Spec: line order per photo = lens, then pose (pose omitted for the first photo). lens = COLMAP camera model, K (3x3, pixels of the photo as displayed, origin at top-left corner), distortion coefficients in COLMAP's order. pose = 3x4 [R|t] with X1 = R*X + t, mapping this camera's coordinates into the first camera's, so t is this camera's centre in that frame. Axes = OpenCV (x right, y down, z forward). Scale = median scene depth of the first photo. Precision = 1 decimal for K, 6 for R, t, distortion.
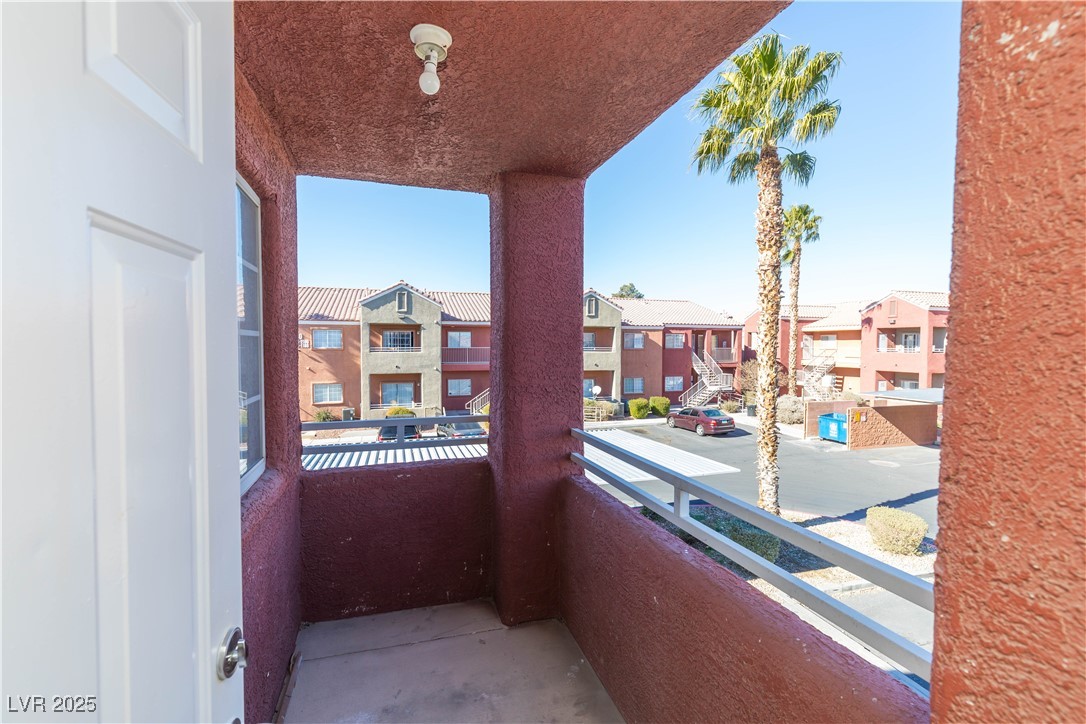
lens RADIAL K [[481.8, 0, 543.0], [0, 481.8, 362.0], [0, 0, 1]] dist [0.001896, -0.000561]
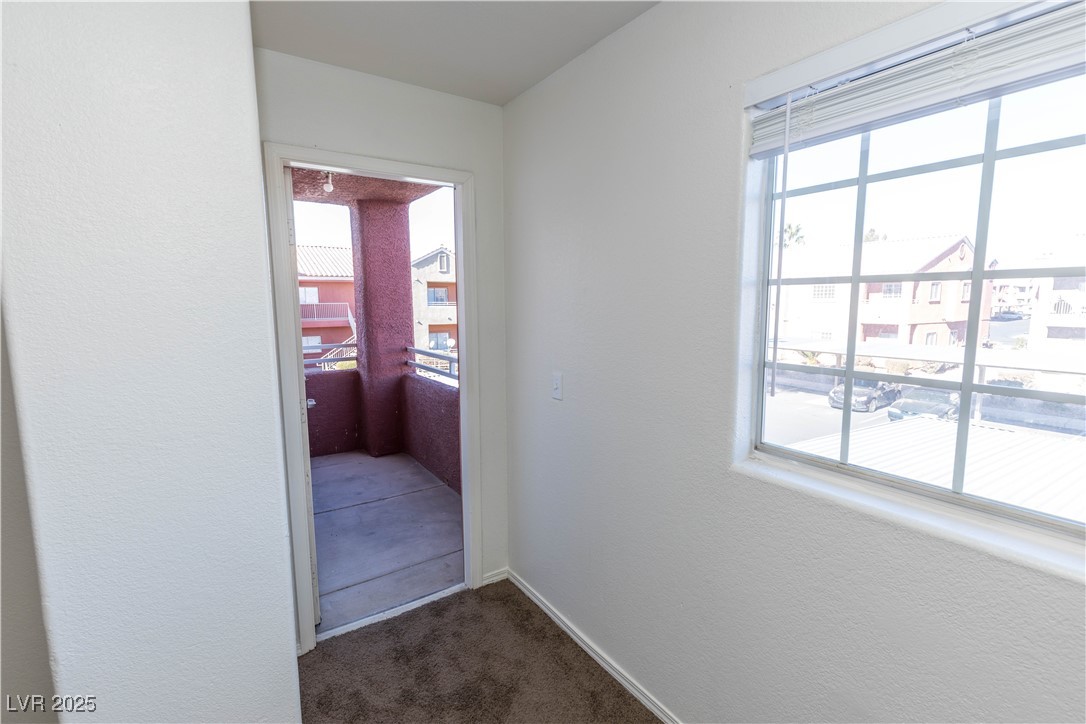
lens RADIAL K [[481.8, 0, 543.0], [0, 481.8, 362.0], [0, 0, 1]] dist [0.001896, -0.000561]
pose [[0.957929, -0.042685, 0.283813, 0.031886], [0.016179, 0.995337, 0.095089, 0.031873], [-0.286548, -0.086497, 0.954153, -0.837453]]
